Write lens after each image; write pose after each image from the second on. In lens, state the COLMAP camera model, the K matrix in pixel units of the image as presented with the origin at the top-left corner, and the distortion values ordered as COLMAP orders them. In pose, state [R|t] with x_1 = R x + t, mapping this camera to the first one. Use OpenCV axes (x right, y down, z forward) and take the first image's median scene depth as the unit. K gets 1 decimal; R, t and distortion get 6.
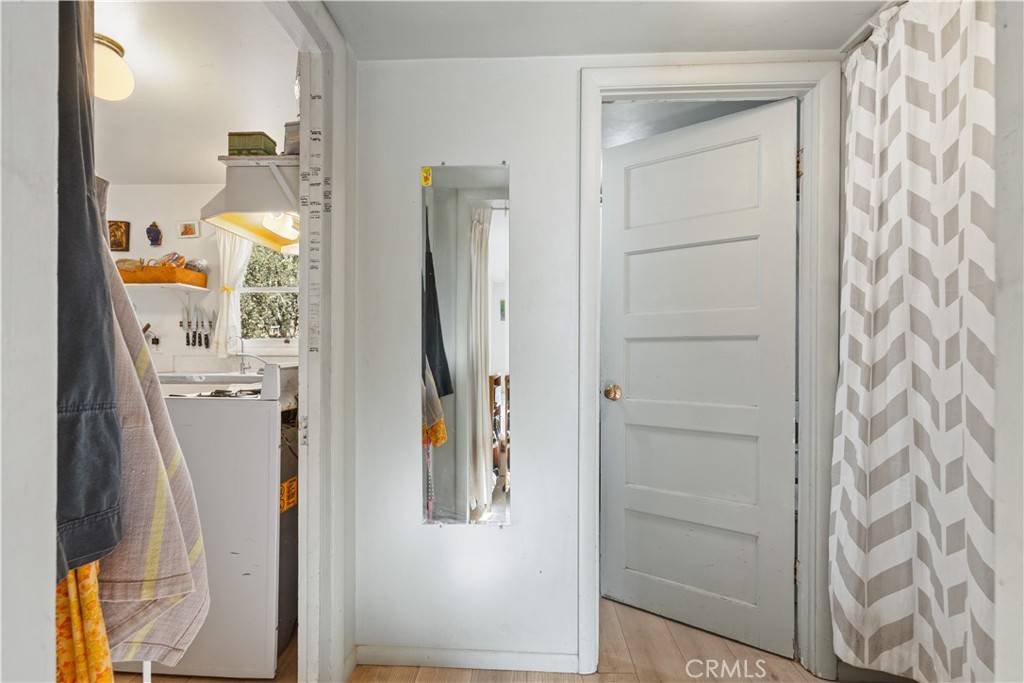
lens RADIAL K [[423.3, 0, 497.5], [0, 423.3, 353.0], [0, 0, 1]] dist [0.000218, 0.000278]
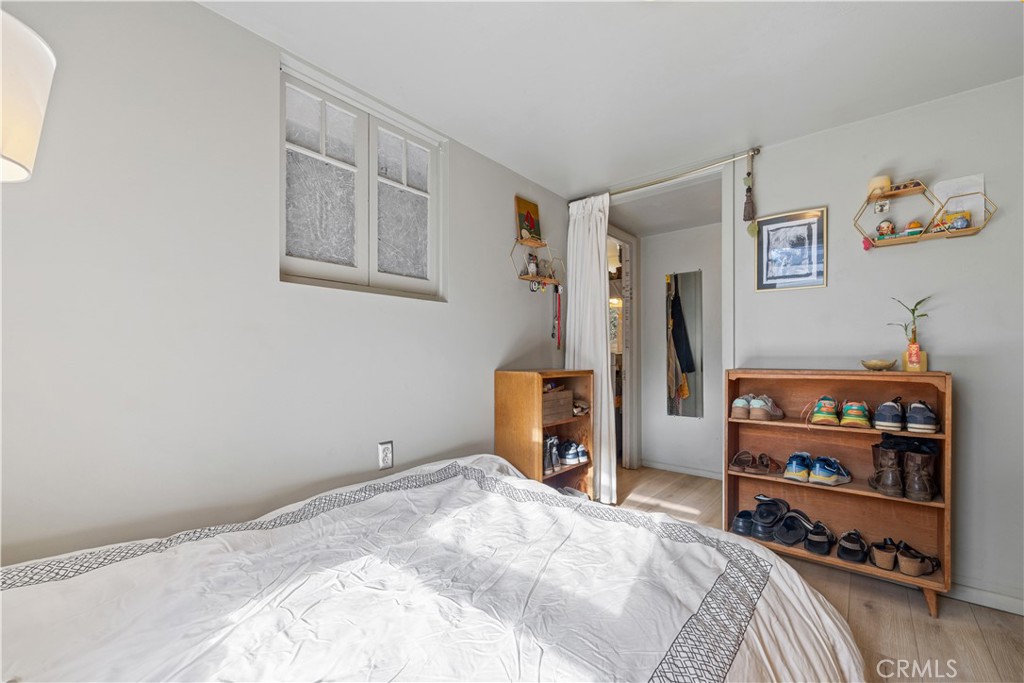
lens RADIAL K [[430.4, 0, 516.9], [0, 430.4, 358.8], [0, 0, 1]] dist [0.000991, 0.000472]
pose [[0.792411, -0.002540, -0.609982, 0.713734], [0.004139, 0.999991, 0.001213, 0.042599], [0.609973, -0.003486, 0.792414, -1.670225]]
